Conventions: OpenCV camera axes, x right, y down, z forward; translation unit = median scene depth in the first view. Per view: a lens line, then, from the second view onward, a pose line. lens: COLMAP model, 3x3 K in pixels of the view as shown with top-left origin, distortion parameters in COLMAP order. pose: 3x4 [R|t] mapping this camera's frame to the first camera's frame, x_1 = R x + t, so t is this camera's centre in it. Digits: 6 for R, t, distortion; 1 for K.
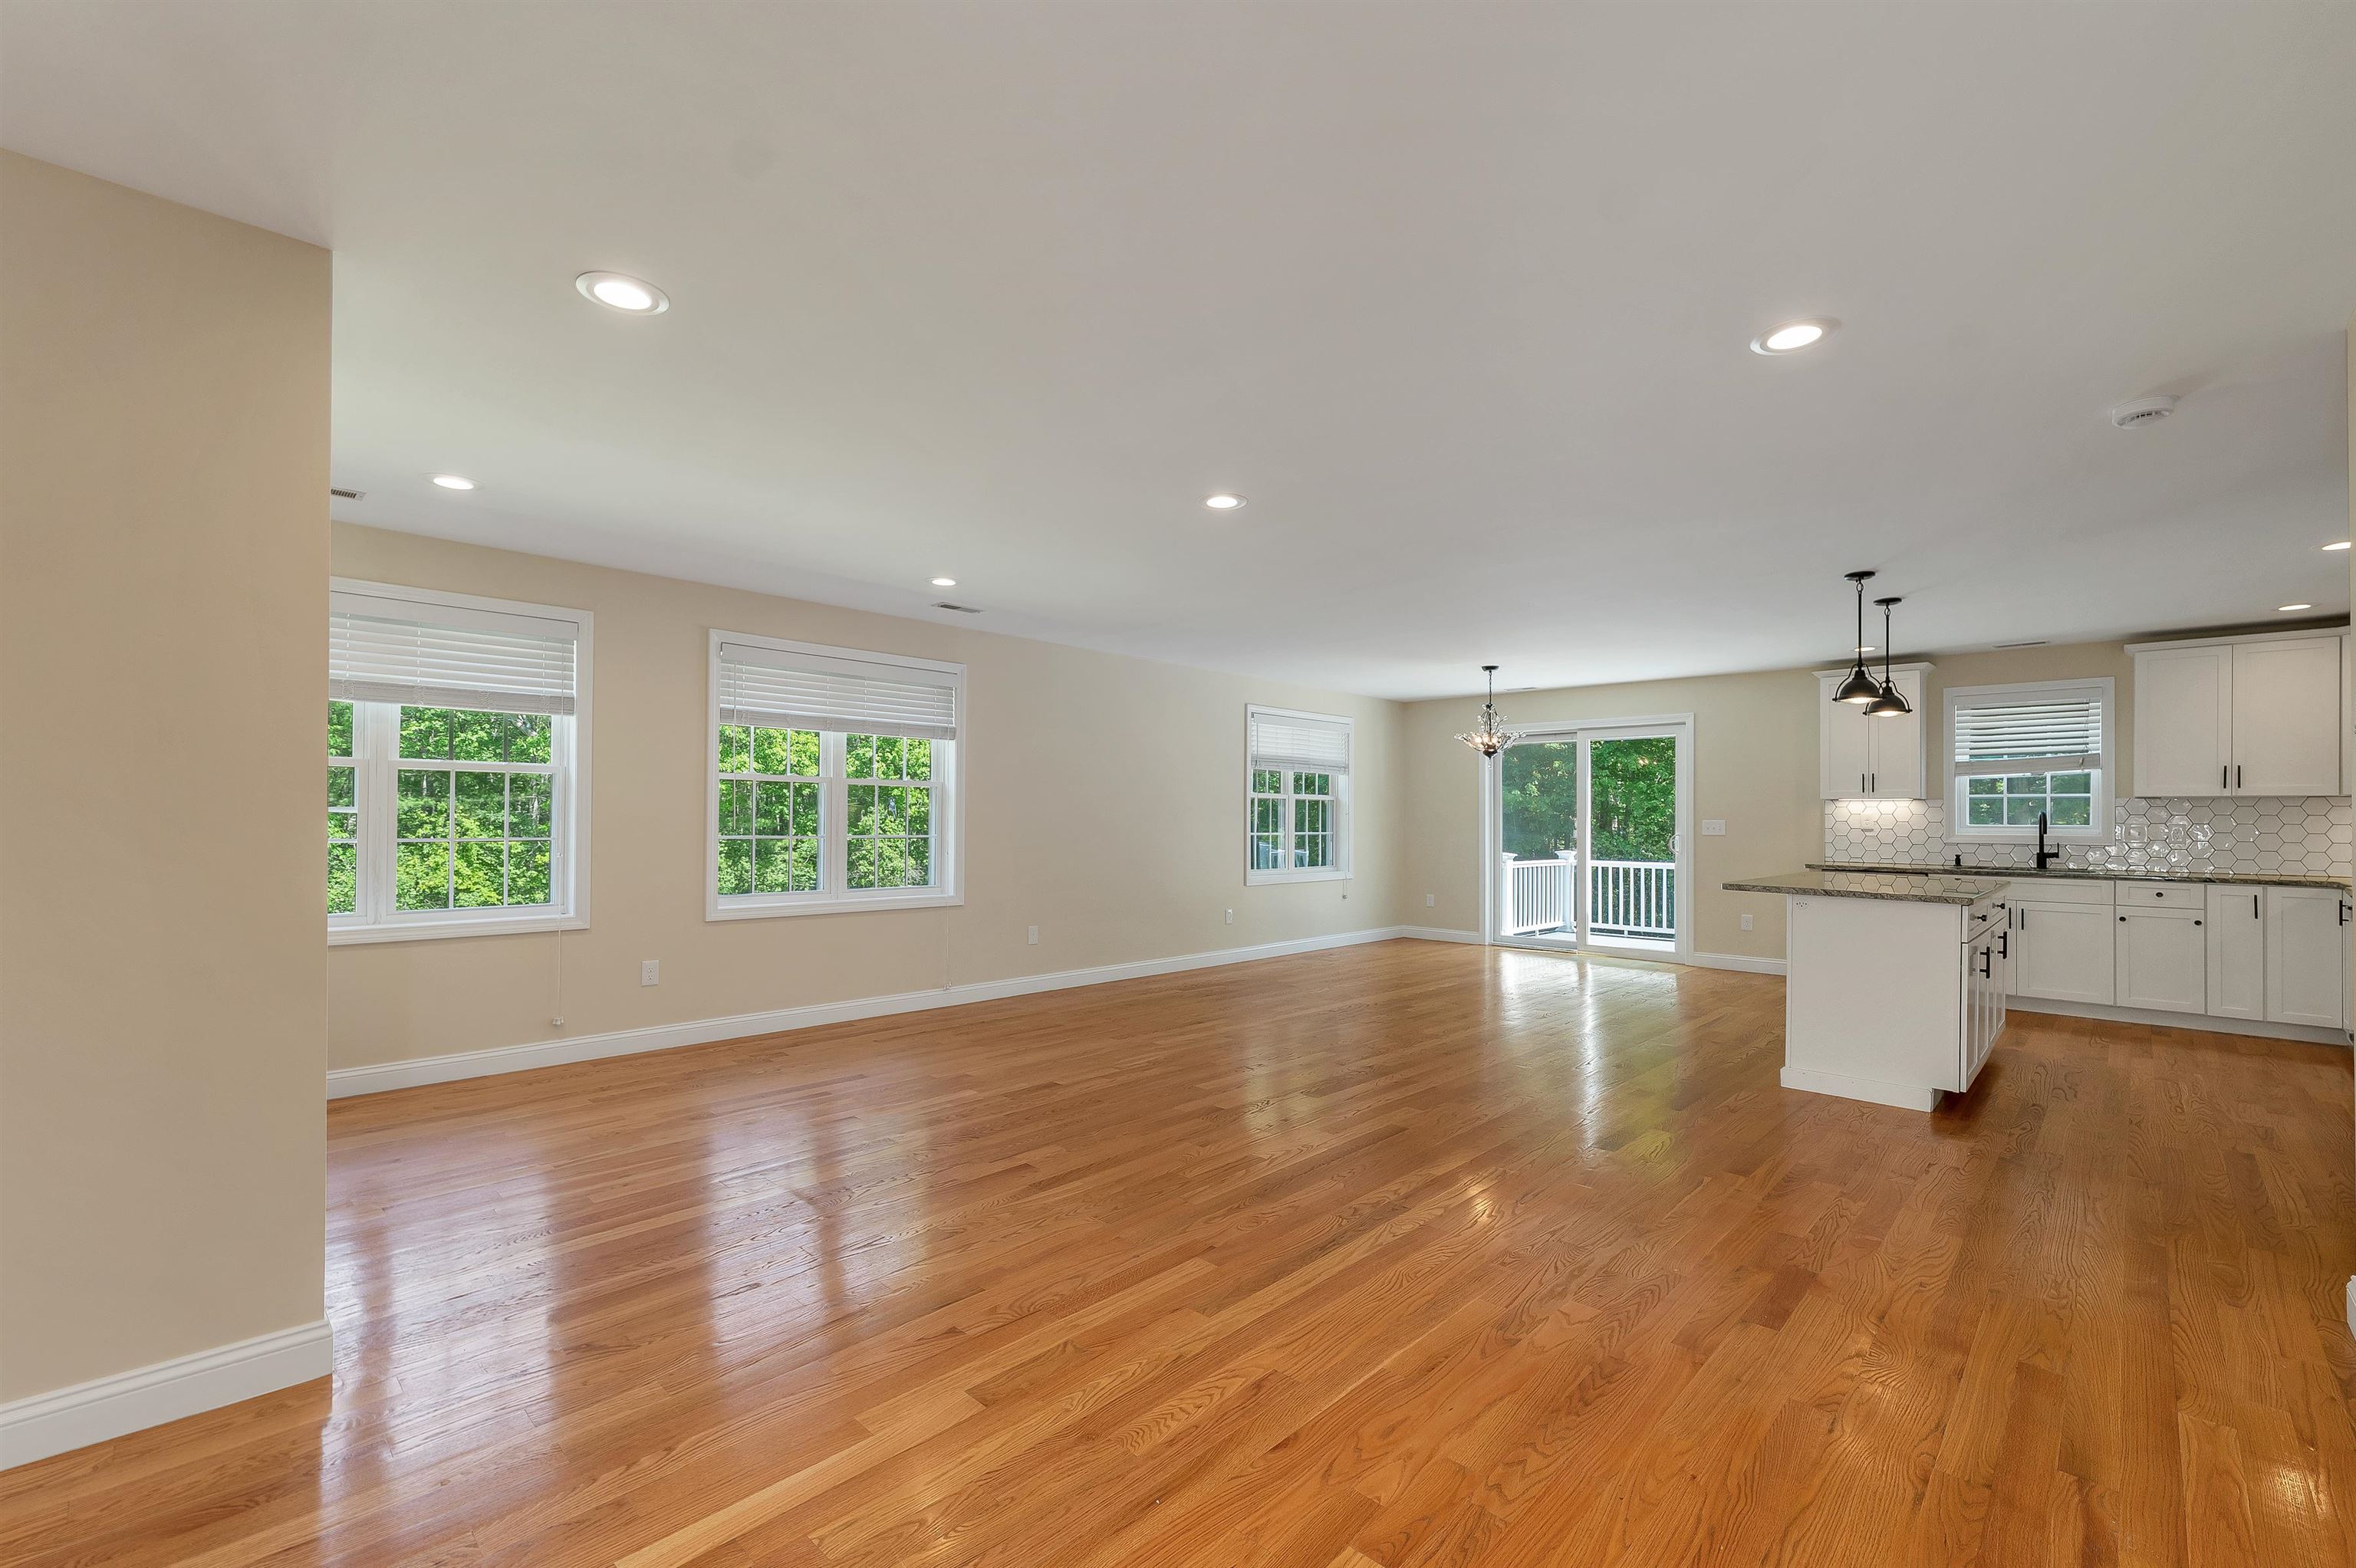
lens RADIAL K [[980.0, 0, 1174.4], [0, 980.0, 813.1], [0, 0, 1]] dist [0.001802, 0.000133]
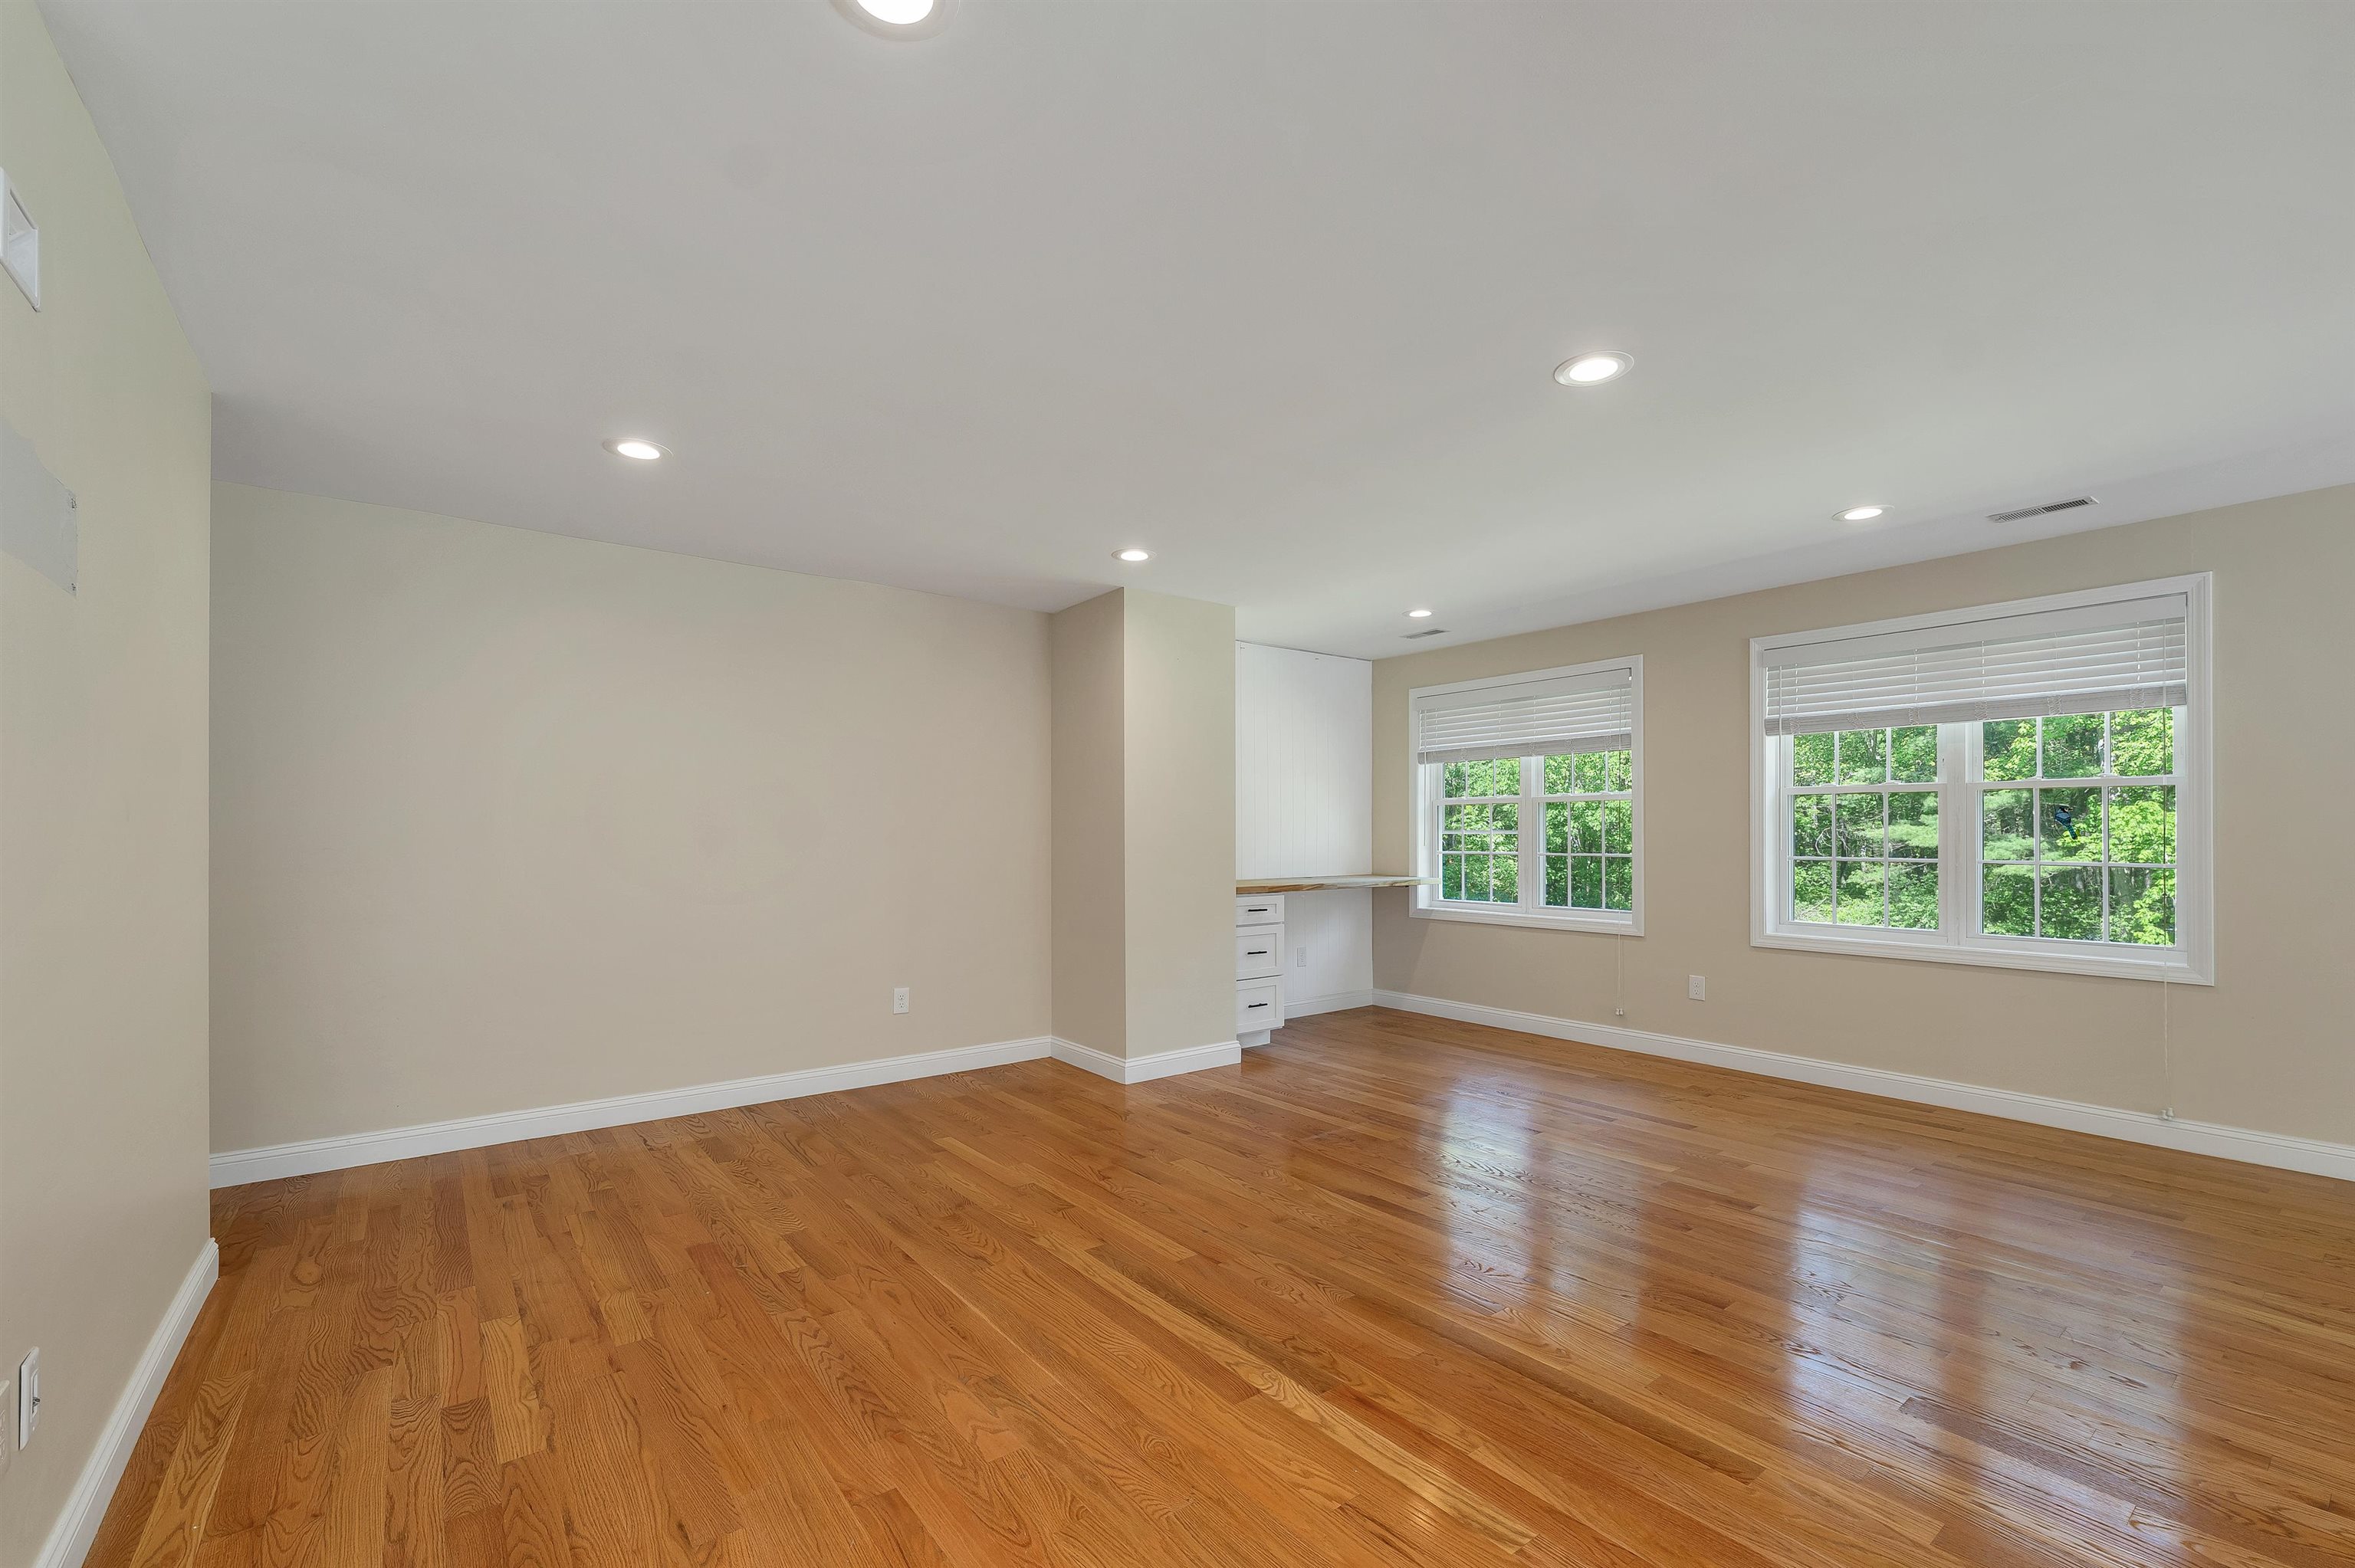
lens RADIAL K [[990.9, 0, 1177.2], [0, 990.9, 827.2], [0, 0, 1]] dist [0.000180, 0.000505]
pose [[-0.140202, -0.016572, -0.989984, 0.453590], [0.005289, 0.999833, -0.017486, 0.007316], [0.990109, -0.007688, -0.140091, 0.476107]]
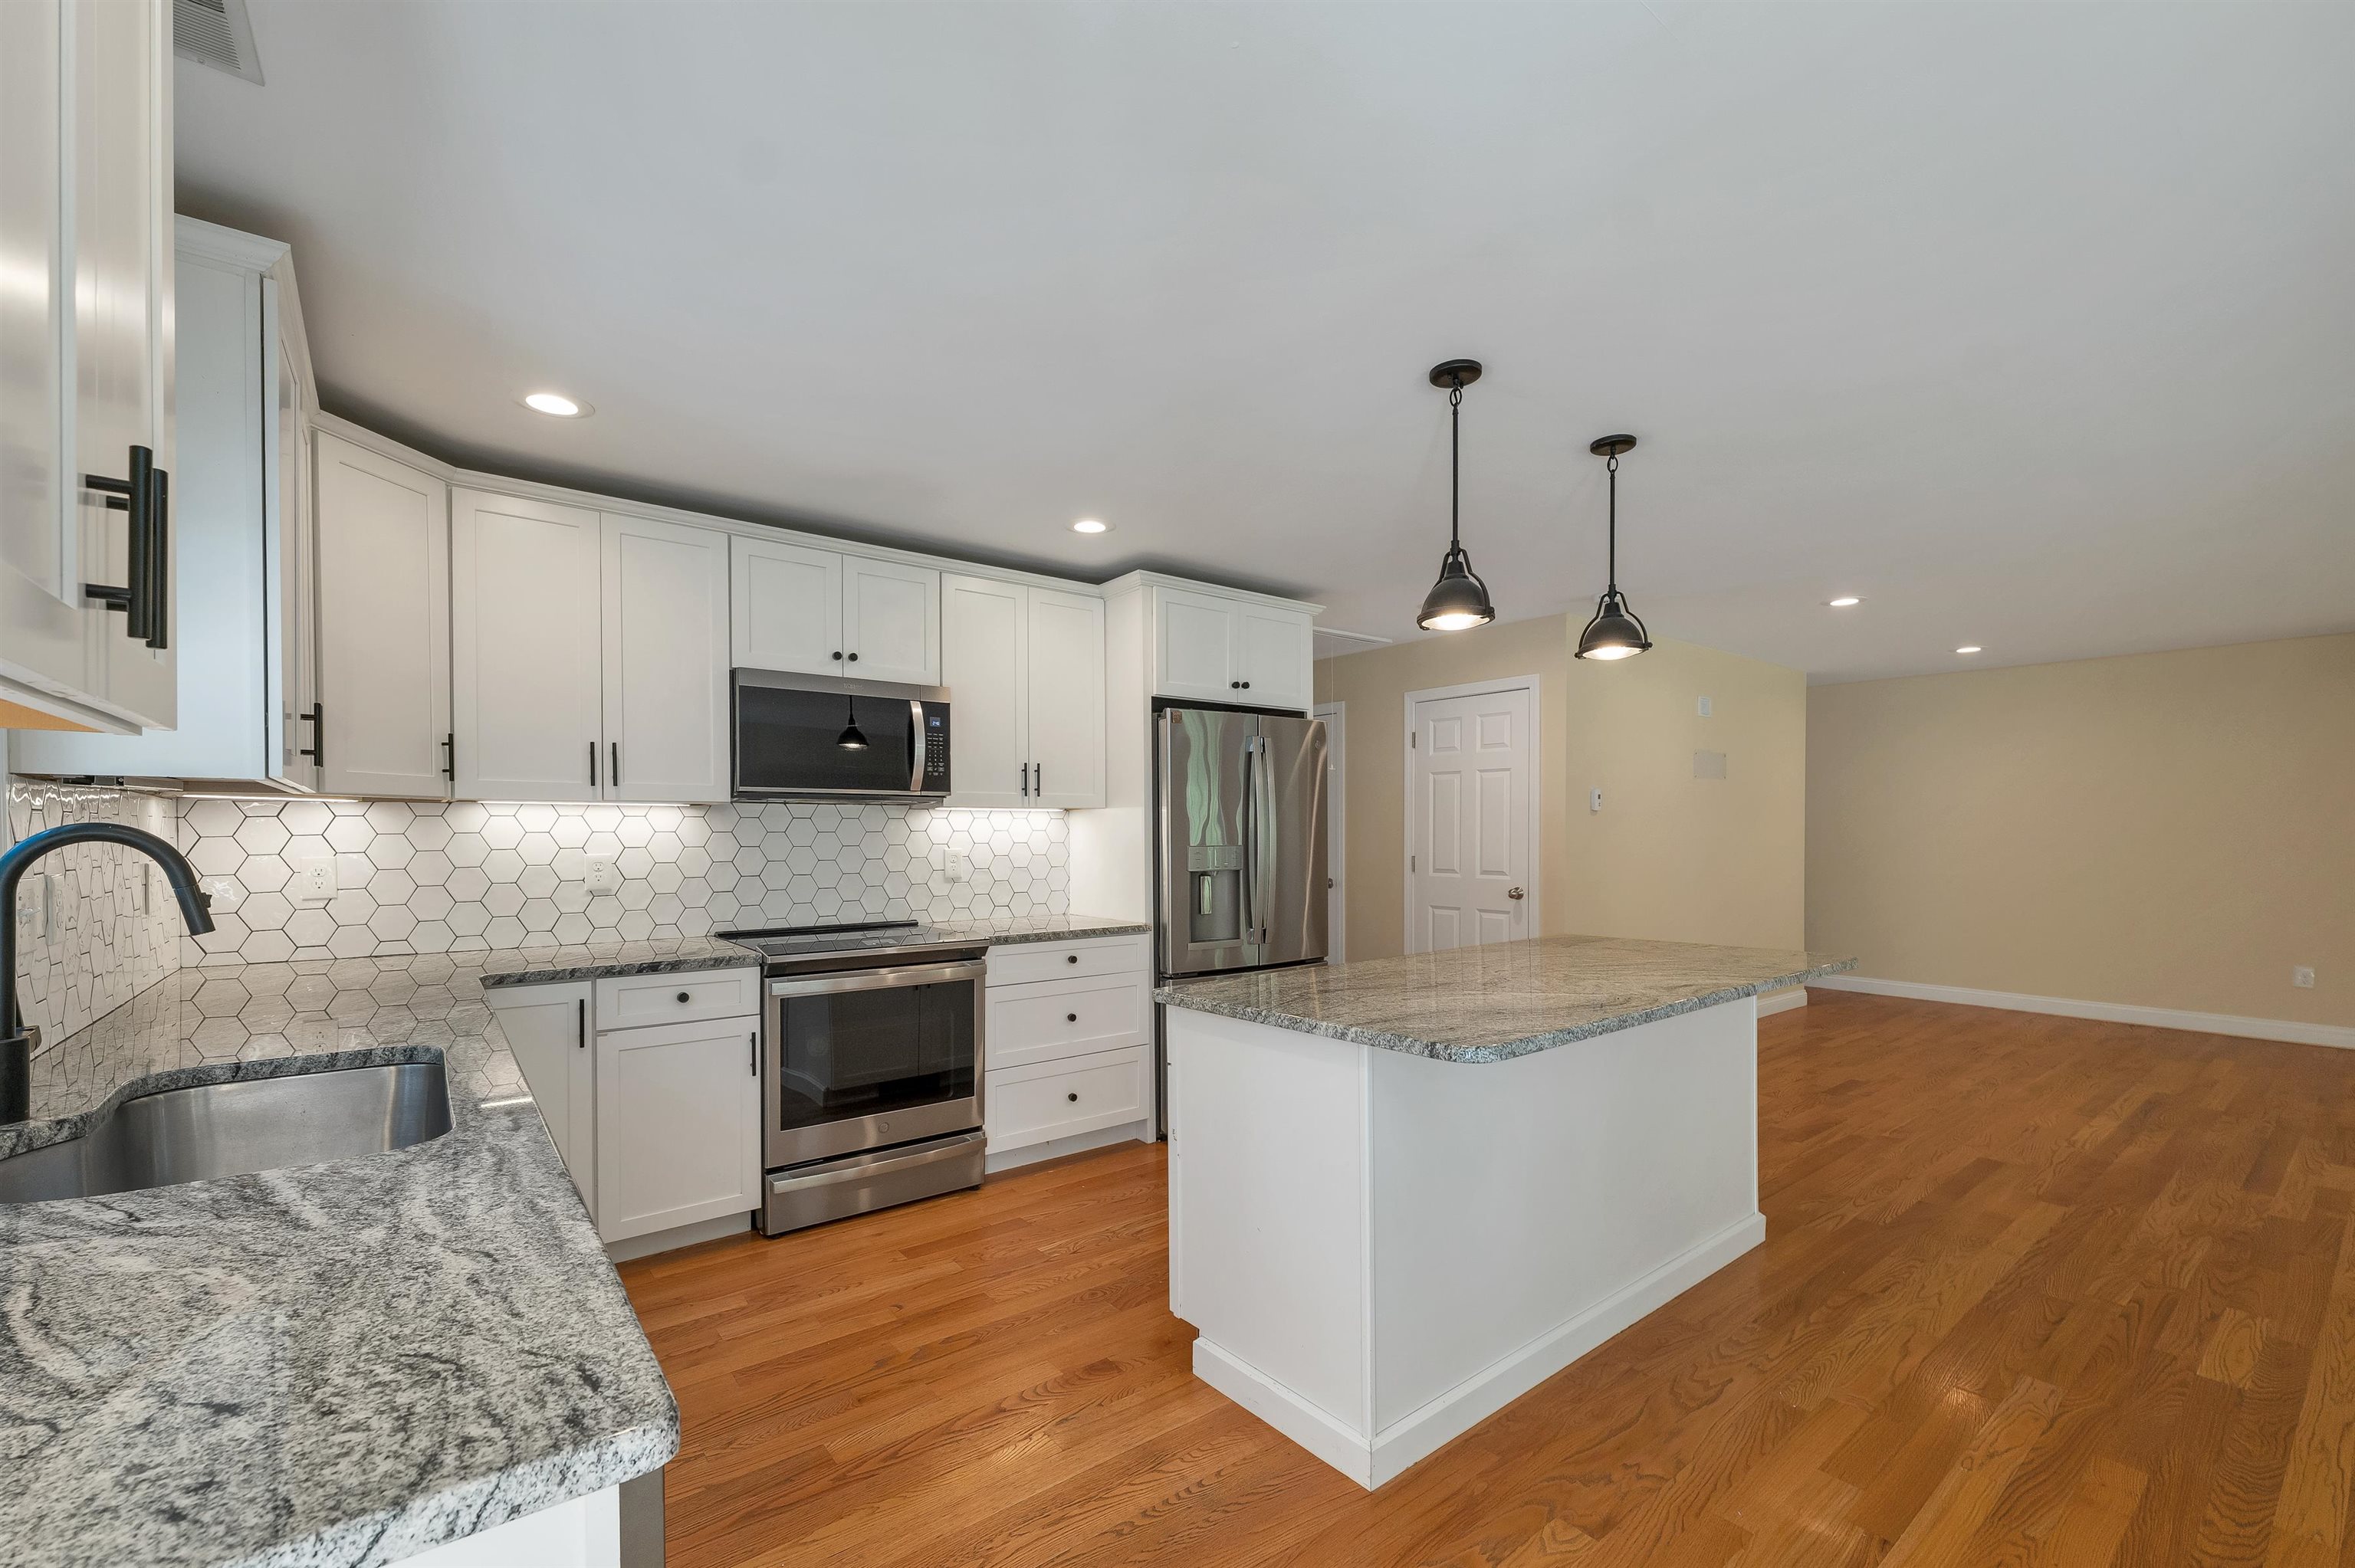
lens RADIAL K [[986.2, 0, 1171.9], [0, 986.2, 849.5], [0, 0, 1]] dist [0.002219, 0.000126]
pose [[-0.990941, -0.009108, 0.133989, 0.662163], [-0.006931, 0.999836, 0.016709, -0.002517], [-0.134119, 0.015629, -0.990842, 1.221924]]
